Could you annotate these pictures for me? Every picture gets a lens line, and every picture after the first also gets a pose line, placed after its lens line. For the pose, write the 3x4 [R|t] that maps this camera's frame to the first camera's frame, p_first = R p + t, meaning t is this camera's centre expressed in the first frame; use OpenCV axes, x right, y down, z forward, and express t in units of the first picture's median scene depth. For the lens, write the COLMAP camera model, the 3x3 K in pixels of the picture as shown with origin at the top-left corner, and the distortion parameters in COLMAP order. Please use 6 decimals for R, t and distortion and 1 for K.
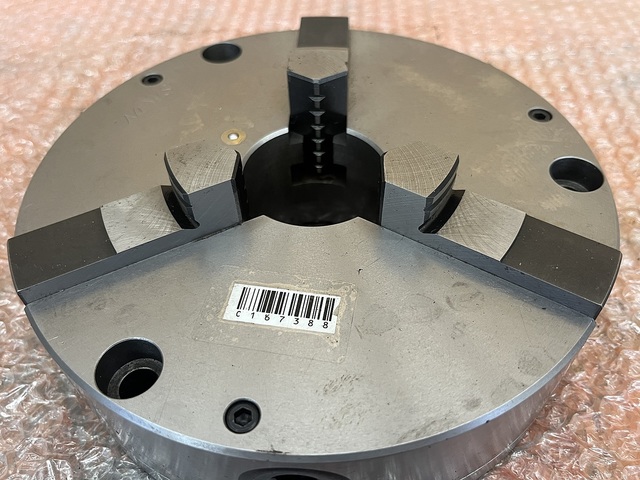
lens RADIAL K [[579.1, 0, 318.0], [0, 579.1, 243.2], [0, 0, 1]] dist [0.017352, -0.065488]
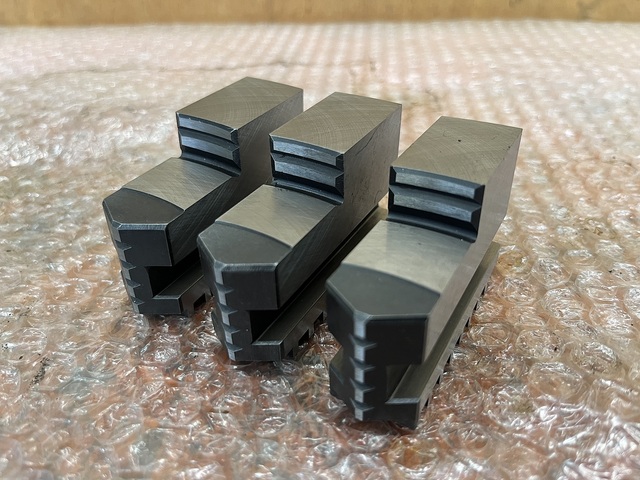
lens RADIAL K [[525.6, 0, 322.3], [0, 525.6, 235.1], [0, 0, 1]] dist [0.007069, -0.037832]
pose [[0.999529, 0.020853, -0.022537, 0.276975], [-0.025533, 0.972179, -0.232843, 0.181186], [0.017054, 0.233308, 0.972253, 0.455336]]
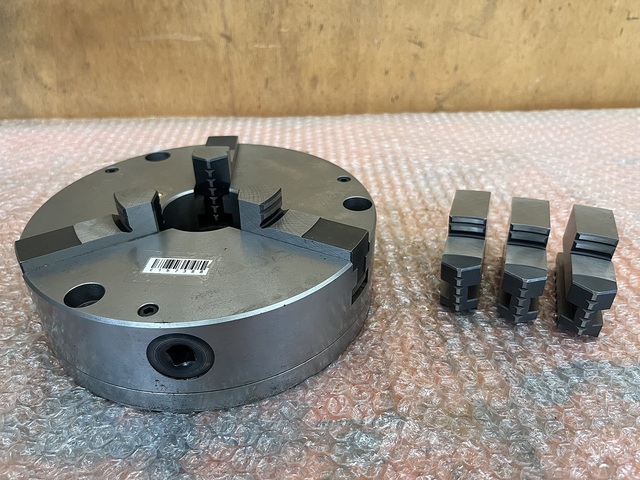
lens RADIAL K [[525.6, 0, 327.0], [0, 525.6, 239.1], [0, 0, 1]] dist [0.007069, -0.037832]
pose [[0.994632, -0.037763, 0.096341, 0.210236], [0.062861, 0.960052, -0.272671, 0.438472], [-0.082195, 0.277264, 0.957272, -0.515517]]
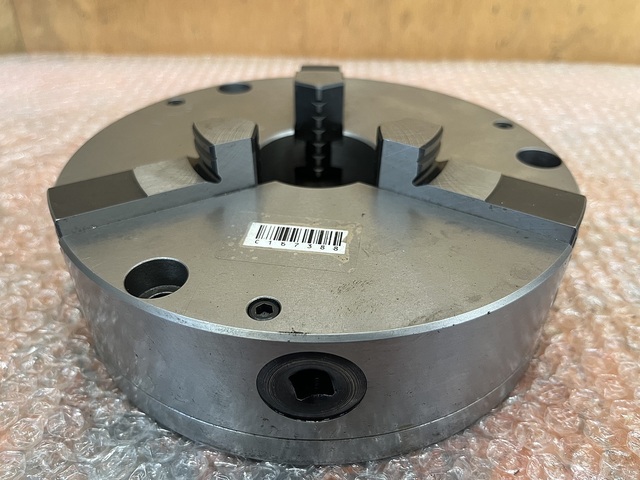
lens RADIAL K [[525.6, 0, 318.4], [0, 525.6, 241.7], [0, 0, 1]] dist [0.007069, -0.037832]
pose [[0.998871, 0.007060, 0.046982, -0.058899], [0.003796, 0.973871, -0.227070, 0.309272], [-0.047357, 0.226992, 0.972745, 0.013000]]
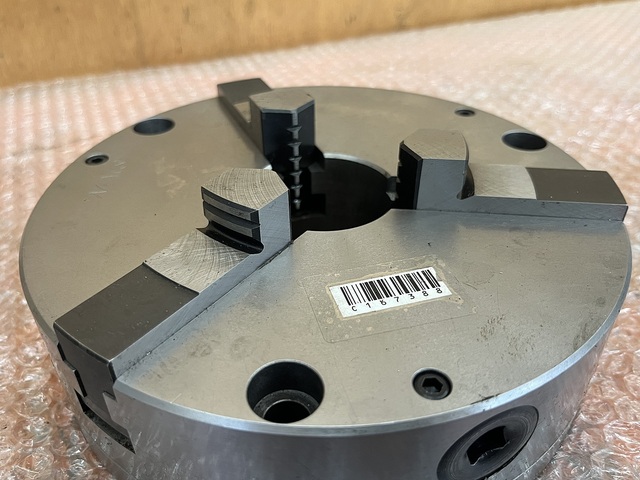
lens RADIAL K [[579.1, 0, 318.2], [0, 579.1, 240.7], [0, 0, 1]] dist [0.017352, -0.065488]
pose [[0.893207, -0.248105, 0.375000, -0.456988], [0.326958, 0.930896, -0.162882, 0.134981], [-0.308675, 0.268096, 0.912603, 0.107026]]
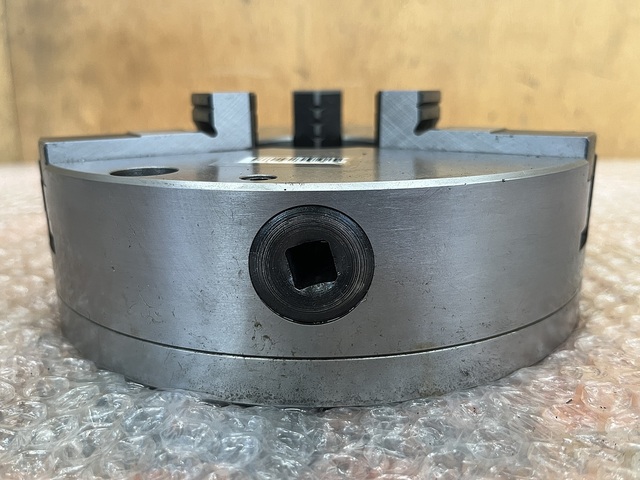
lens RADIAL K [[579.1, 0, 322.3], [0, 579.1, 242.5], [0, 0, 1]] dist [0.017352, -0.065488]
pose [[0.998811, 0.007691, 0.048148, -0.053425], [0.020539, 0.829223, -0.558541, 0.730143], [-0.044221, 0.558866, 0.828078, 0.184120]]
